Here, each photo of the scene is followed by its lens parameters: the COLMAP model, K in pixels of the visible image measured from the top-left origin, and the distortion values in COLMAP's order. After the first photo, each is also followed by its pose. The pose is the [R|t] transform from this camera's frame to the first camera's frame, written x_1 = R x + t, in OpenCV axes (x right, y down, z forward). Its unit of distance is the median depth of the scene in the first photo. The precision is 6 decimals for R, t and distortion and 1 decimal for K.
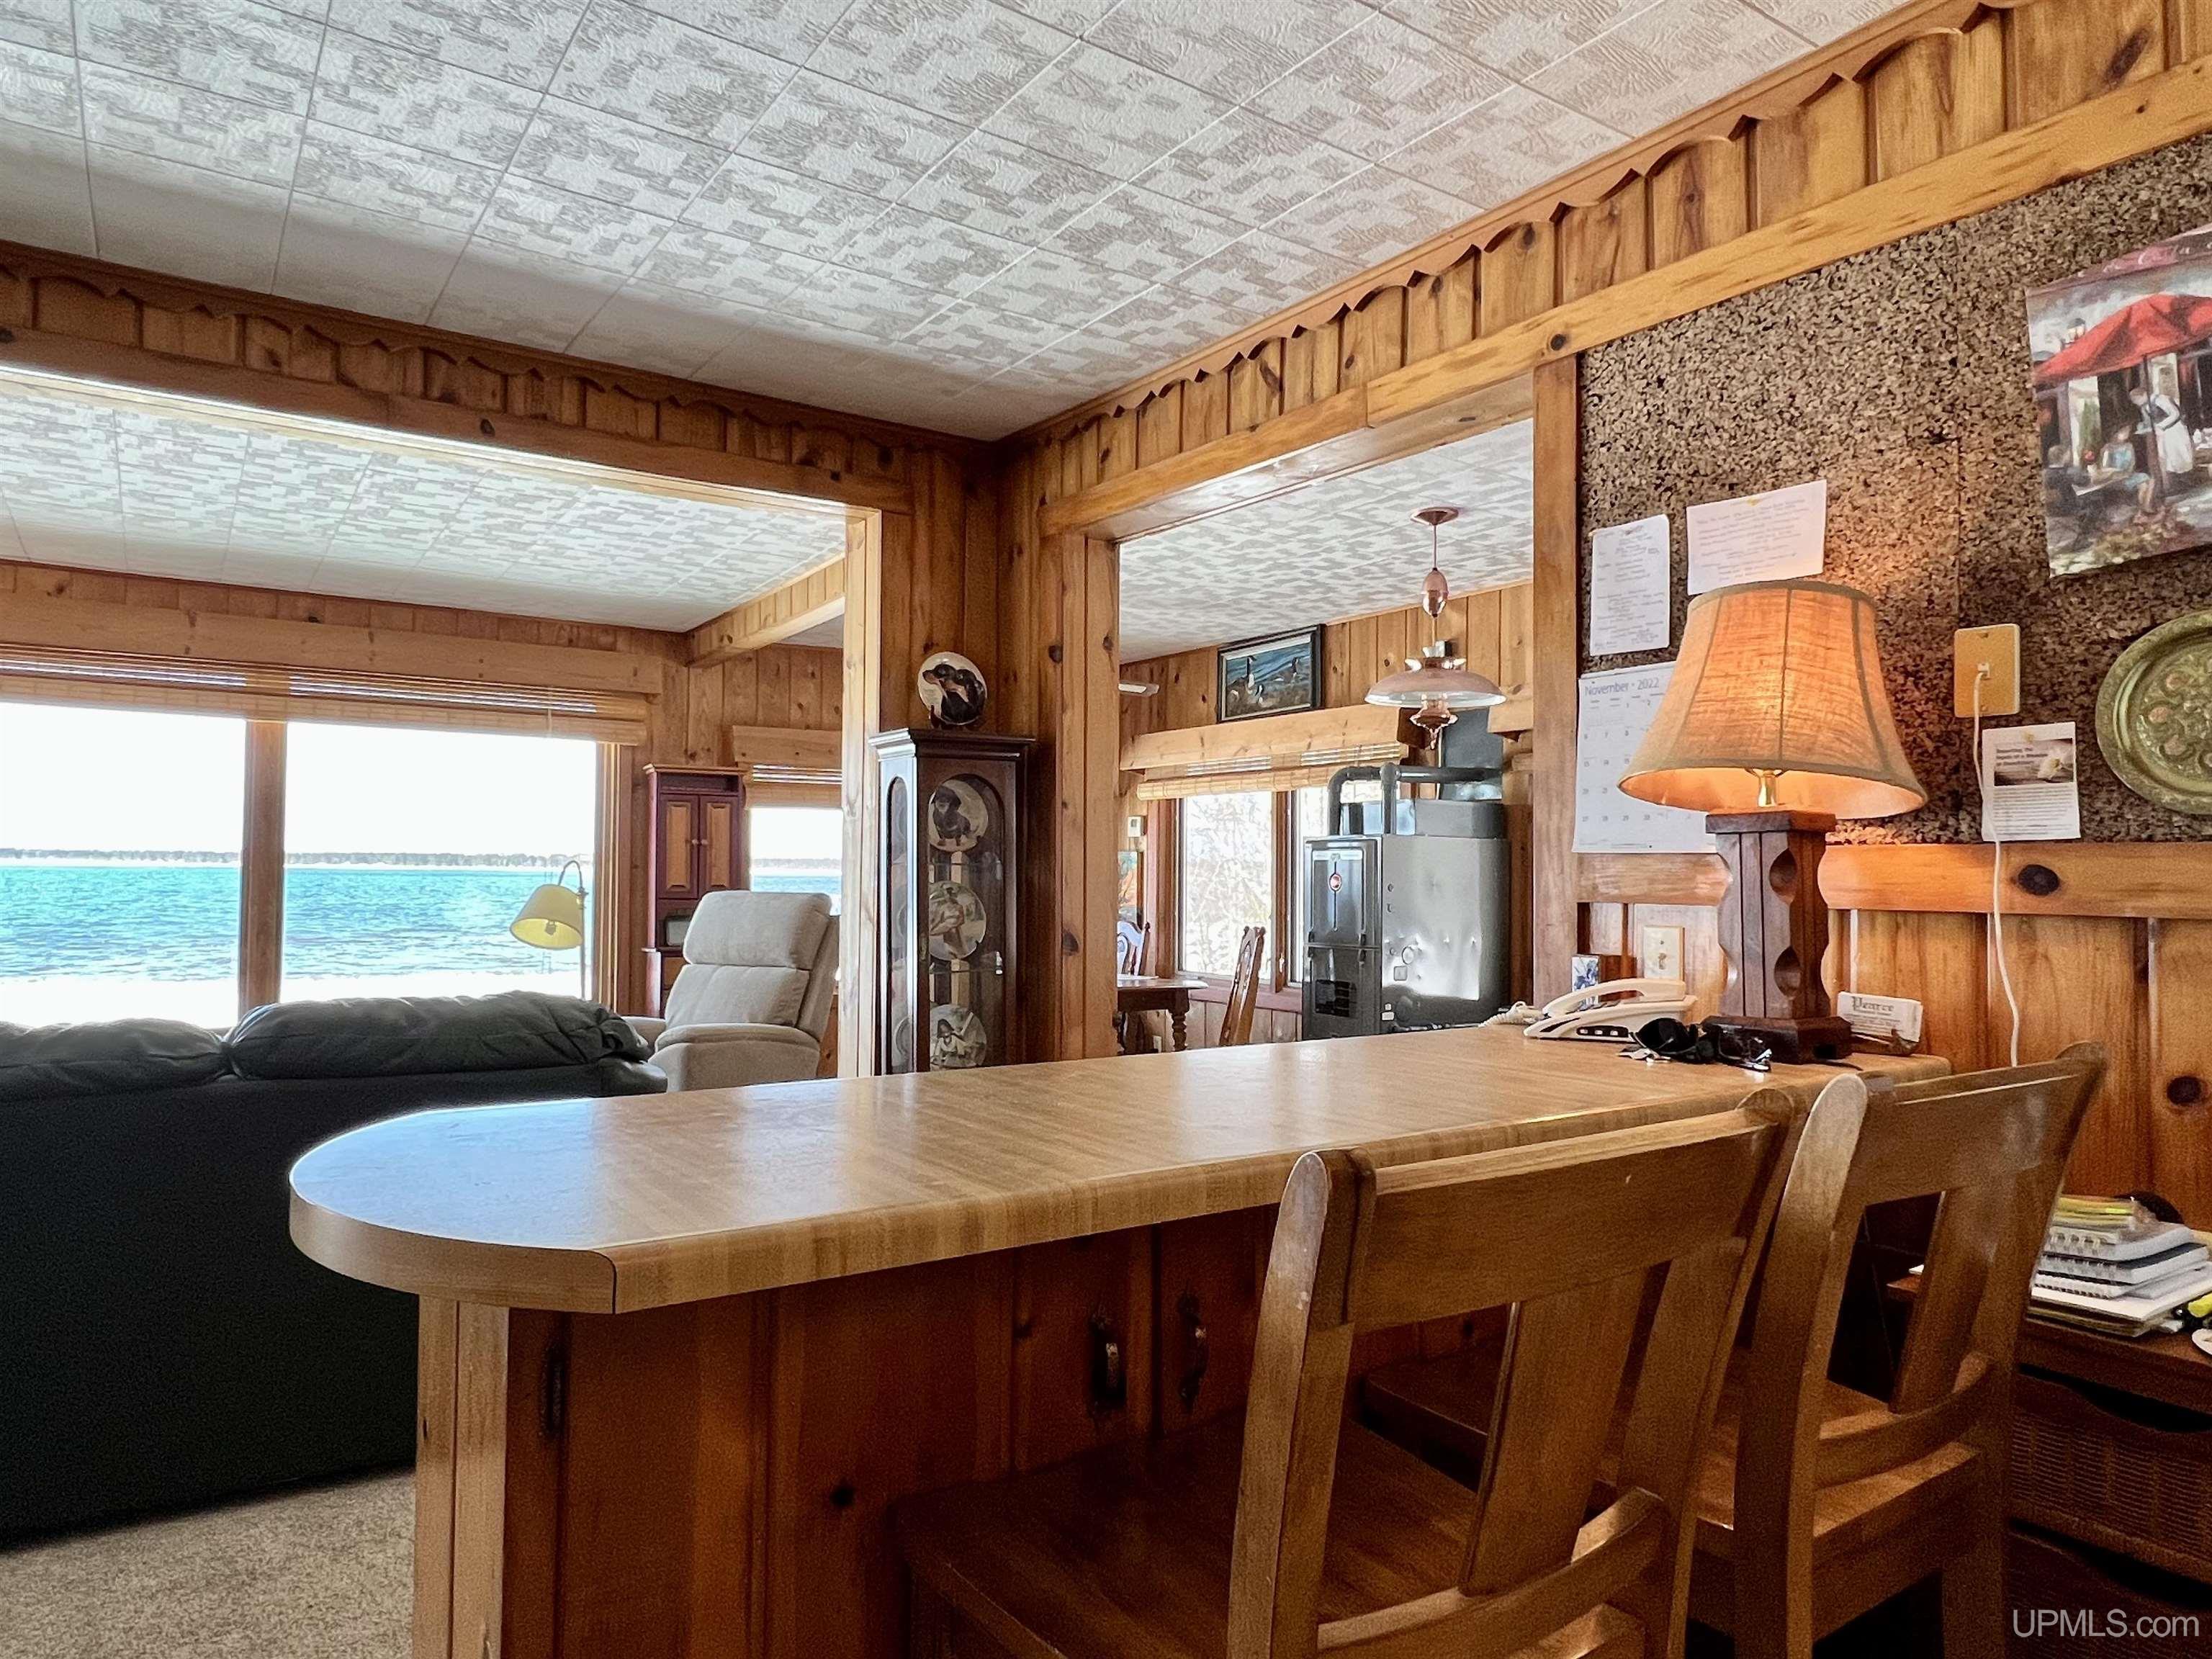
lens RADIAL K [[1372.5, 0, 1106.0], [0, 1372.5, 829.5], [0, 0, 1]] dist [0.003455, 0.001249]
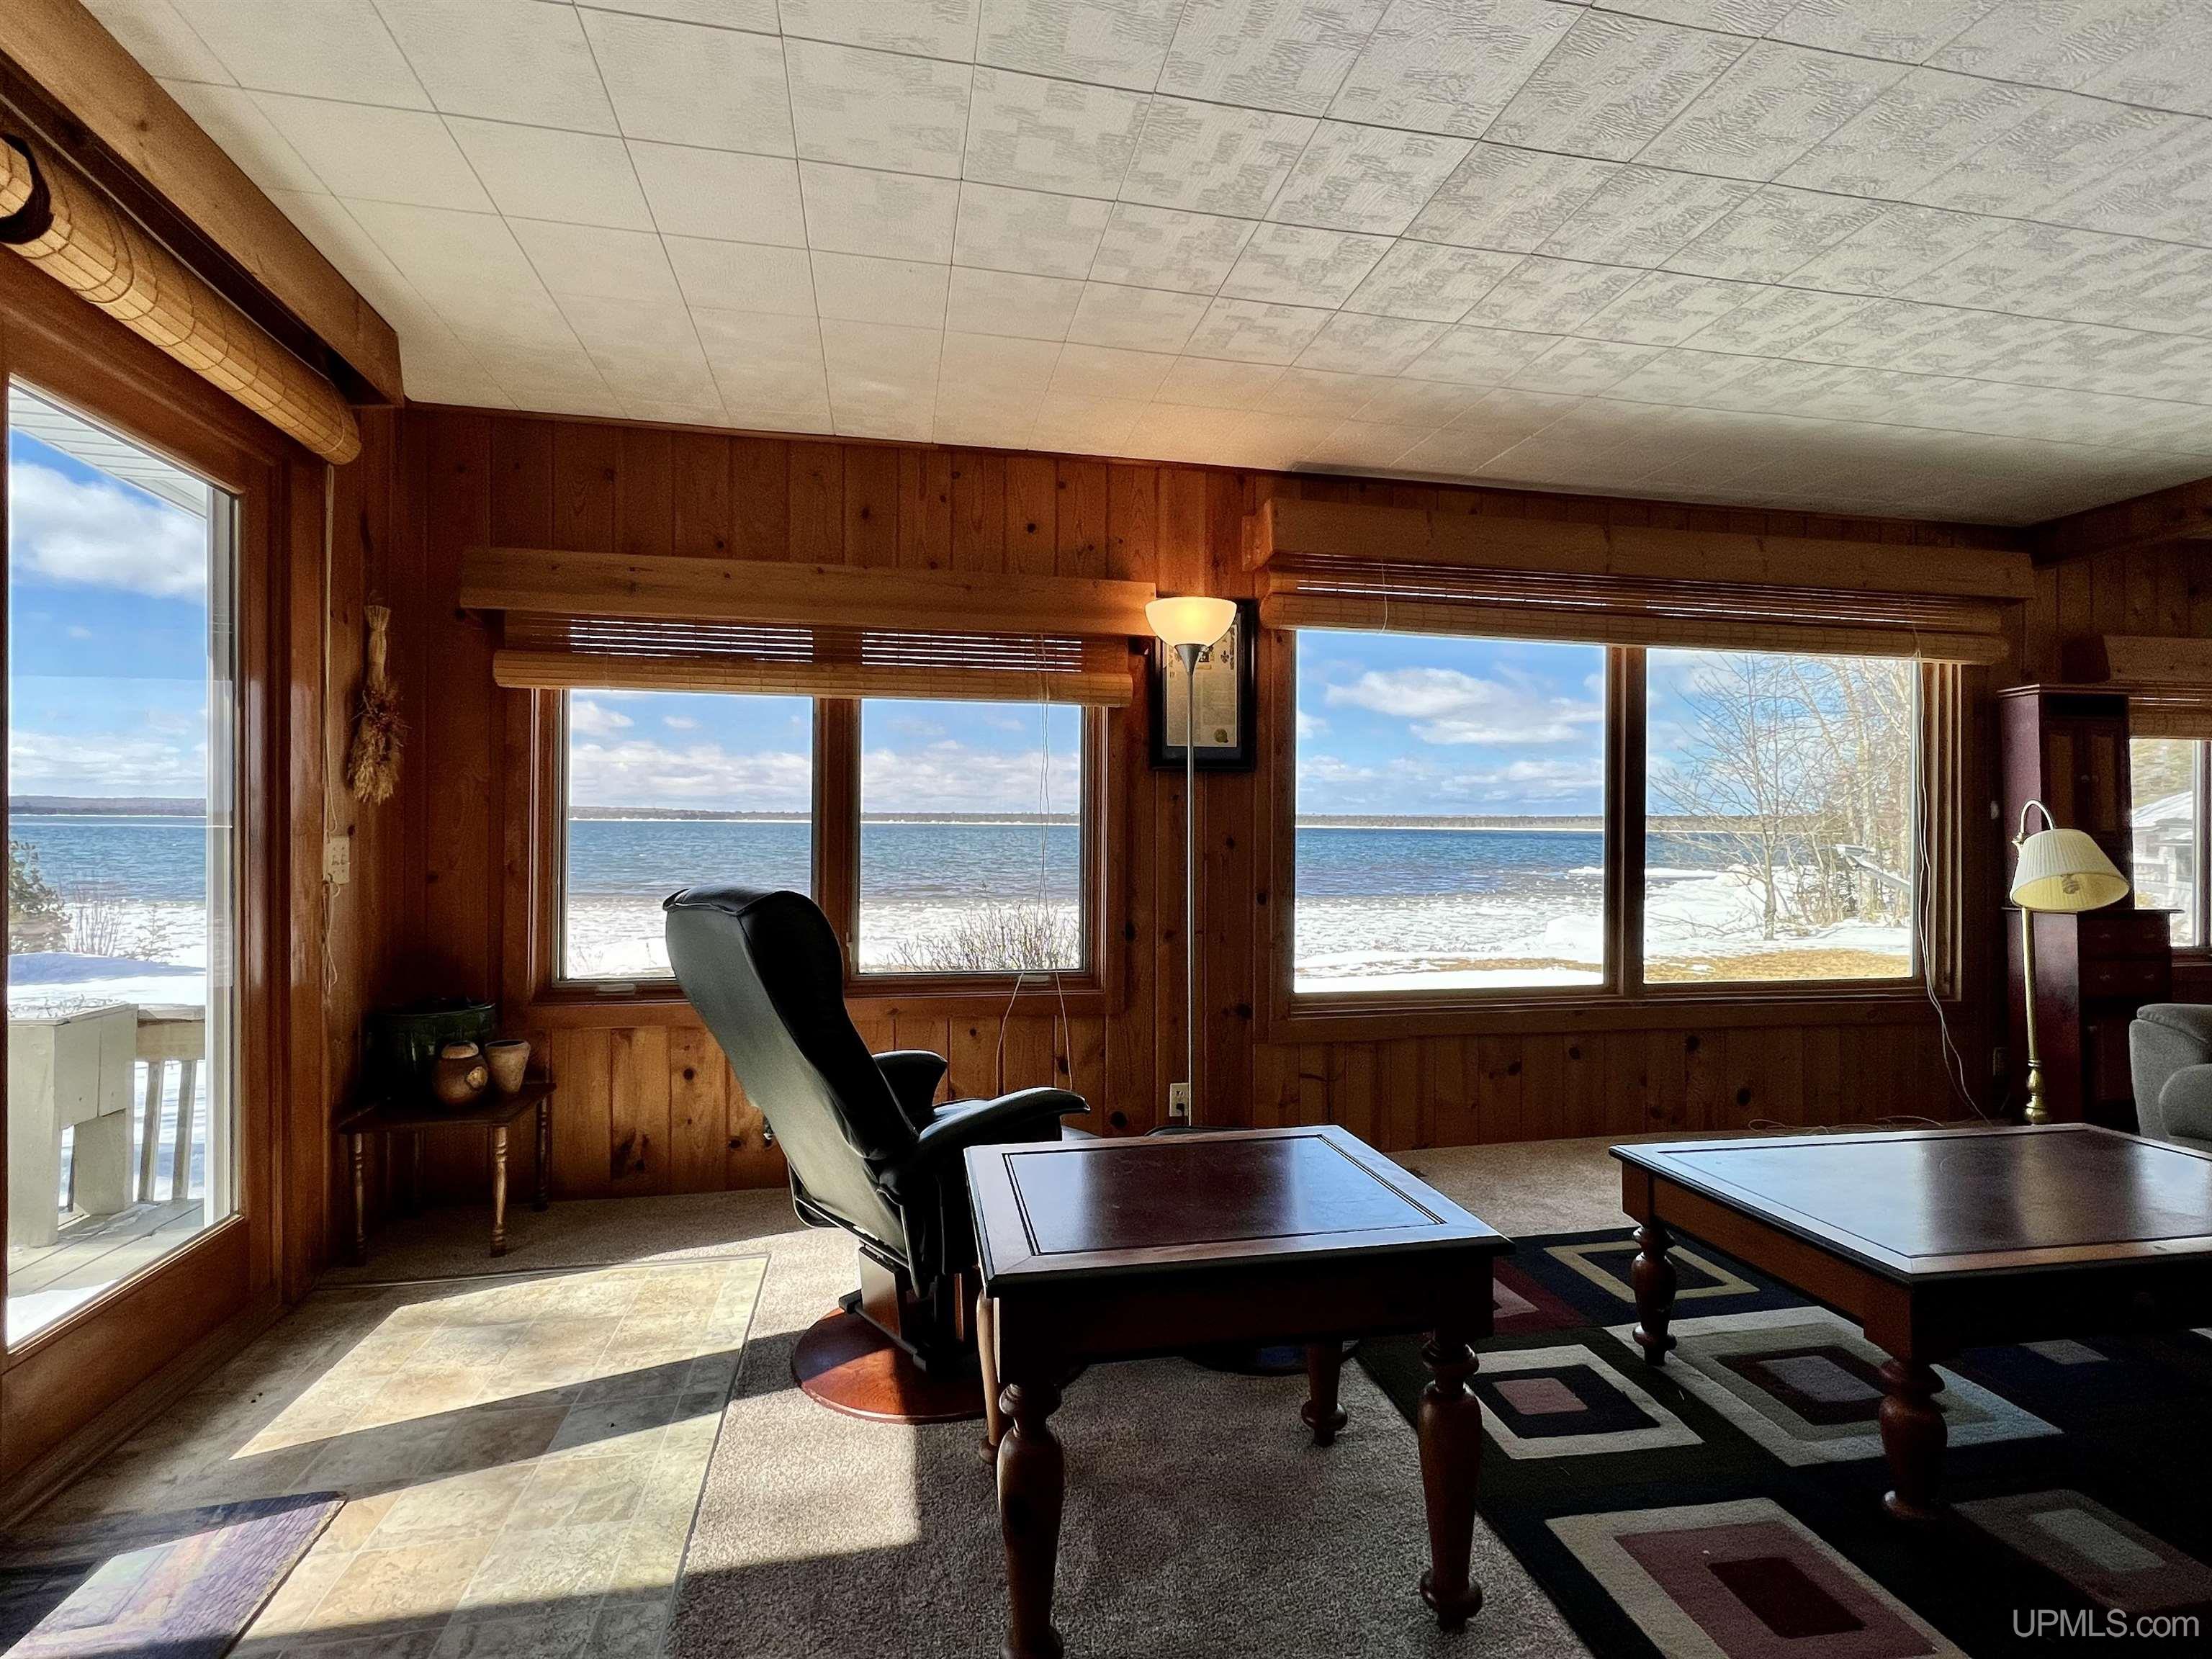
lens RADIAL K [[1057.3, 0, 1098.8], [0, 1057.3, 822.5], [0, 0, 1]] dist [0.003078, -0.000280]
pose [[0.921101, -0.004148, -0.389302, -0.576680], [0.015111, 0.999571, 0.025101, 0.009900], [0.389031, -0.029003, 0.920768, 0.193967]]
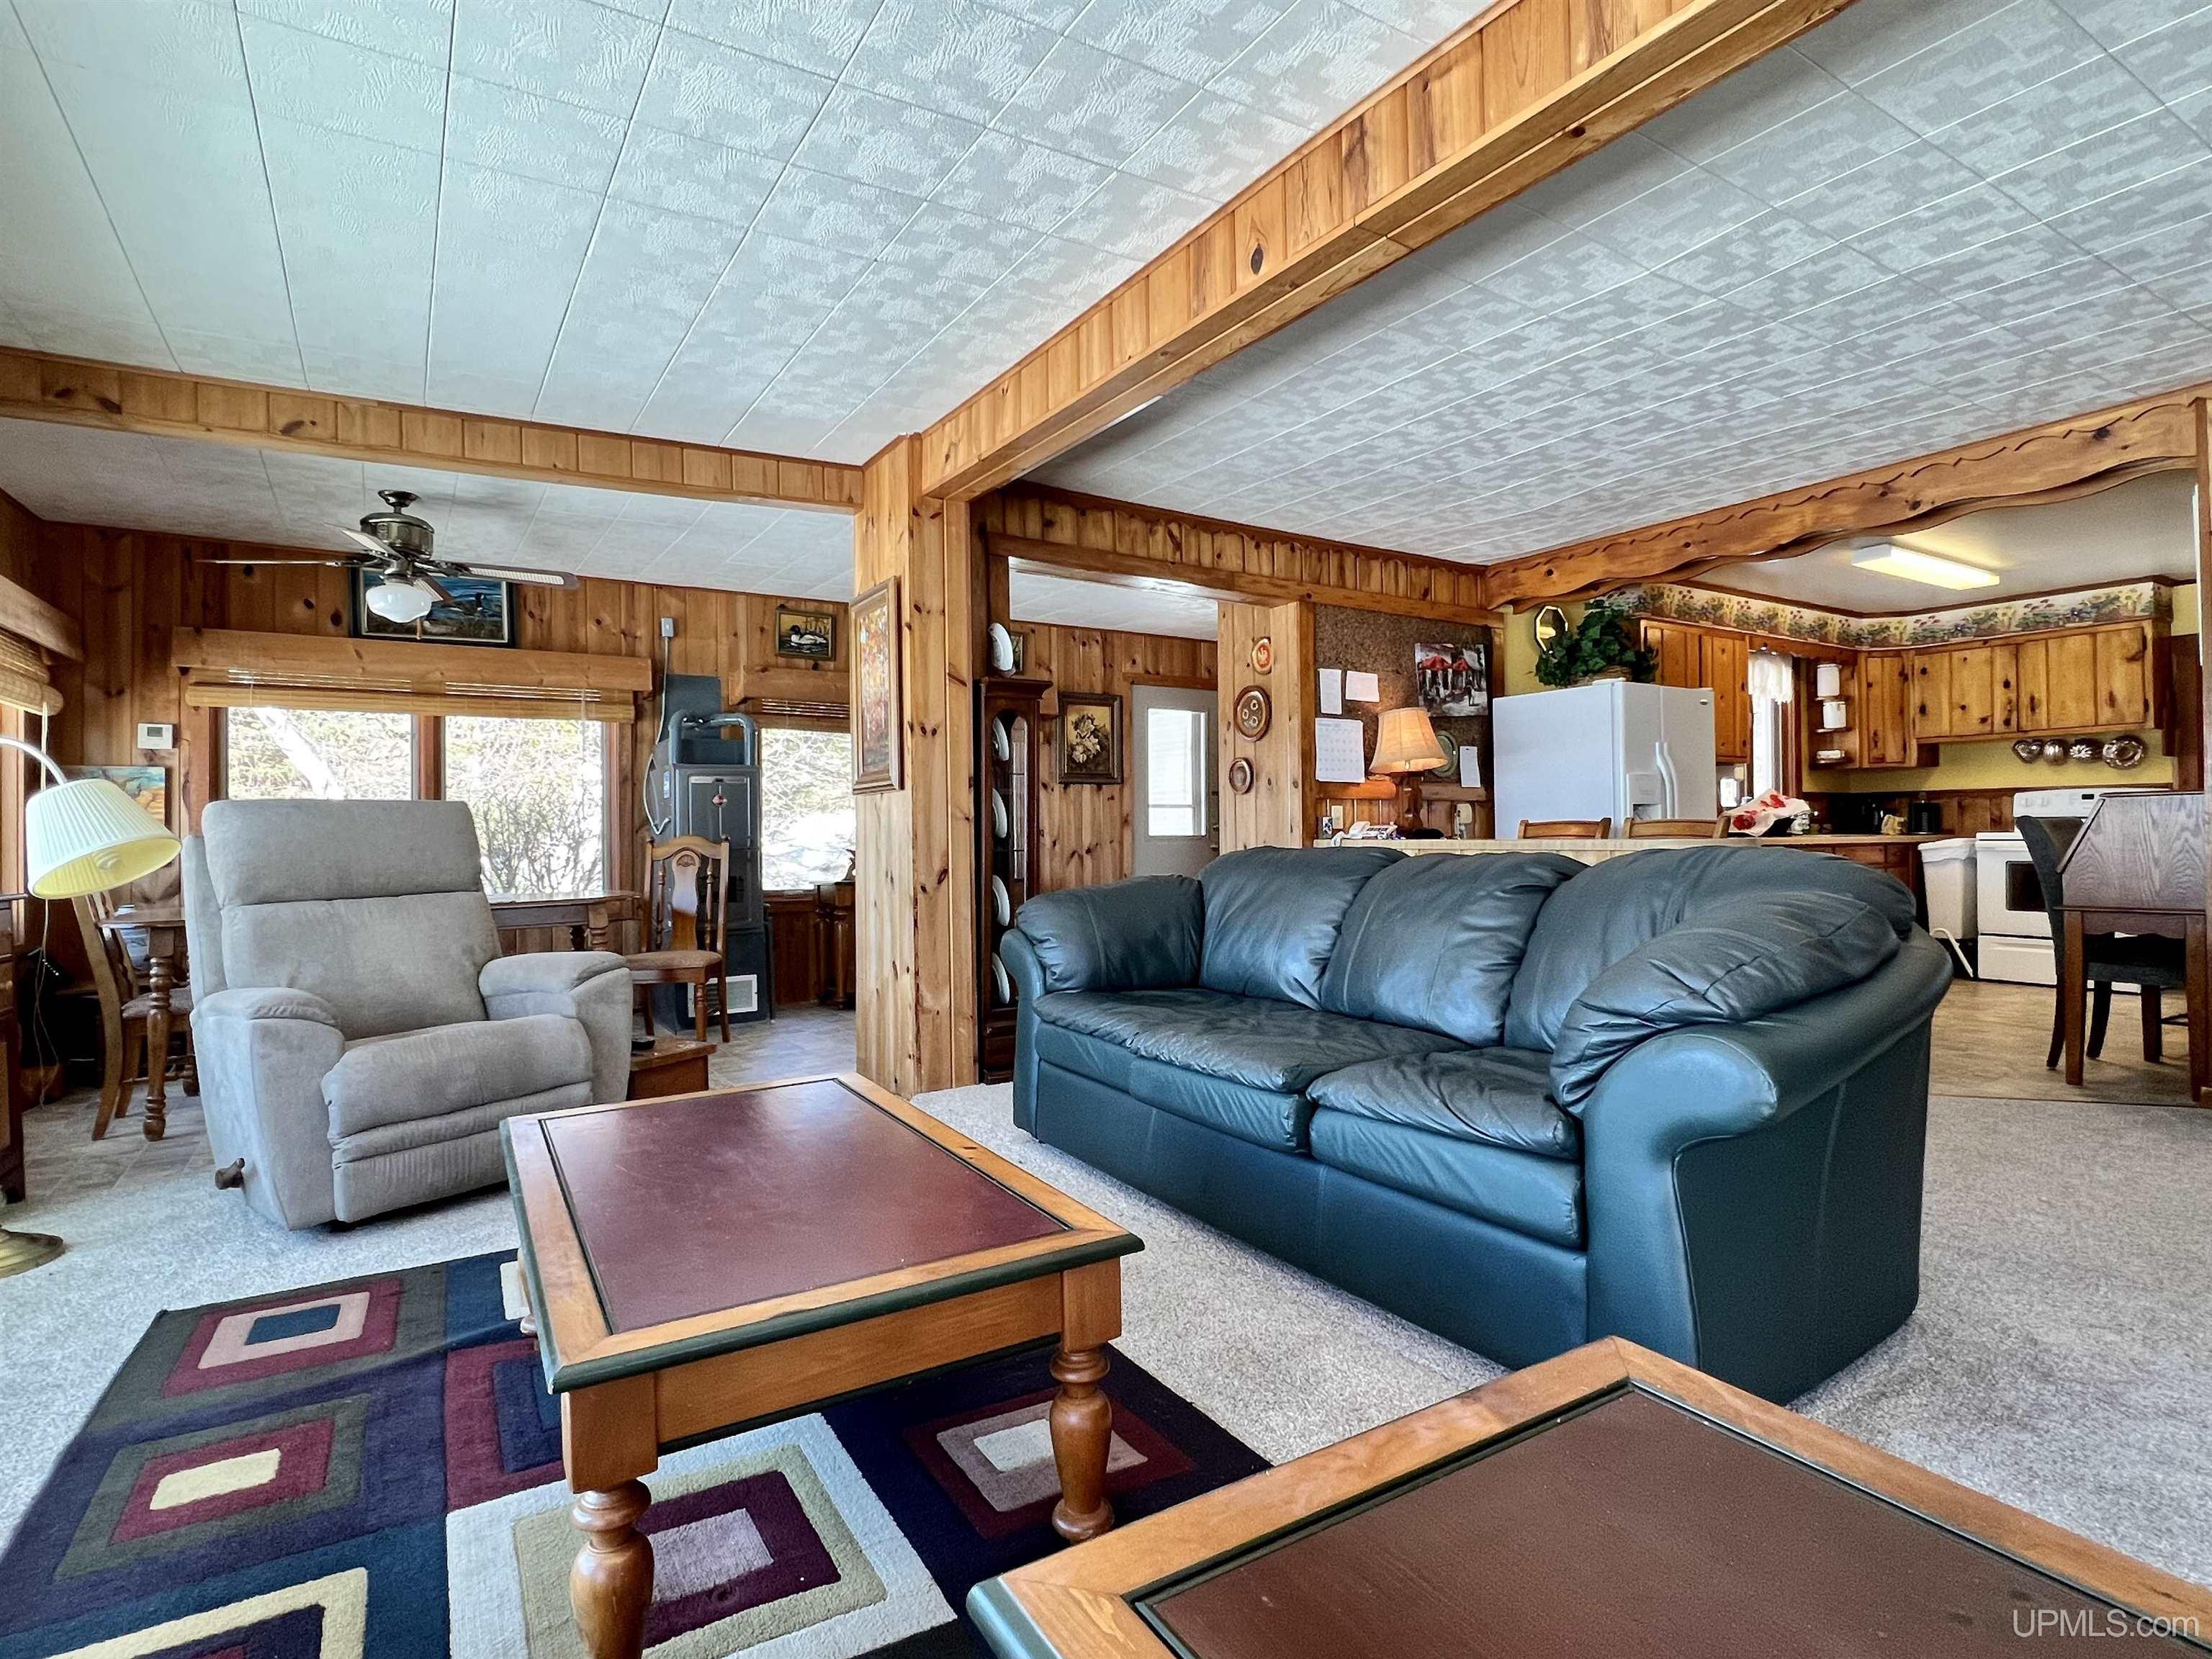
lens RADIAL K [[1144.6, 0, 1101.3], [0, 1144.6, 825.4], [0, 0, 1]] dist [-0.000268, -0.000342]
pose [[0.045799, -0.003973, 0.998943, -0.729704], [-0.025267, 0.999668, 0.005135, 0.038064], [-0.998631, -0.025475, 0.045683, 0.480714]]
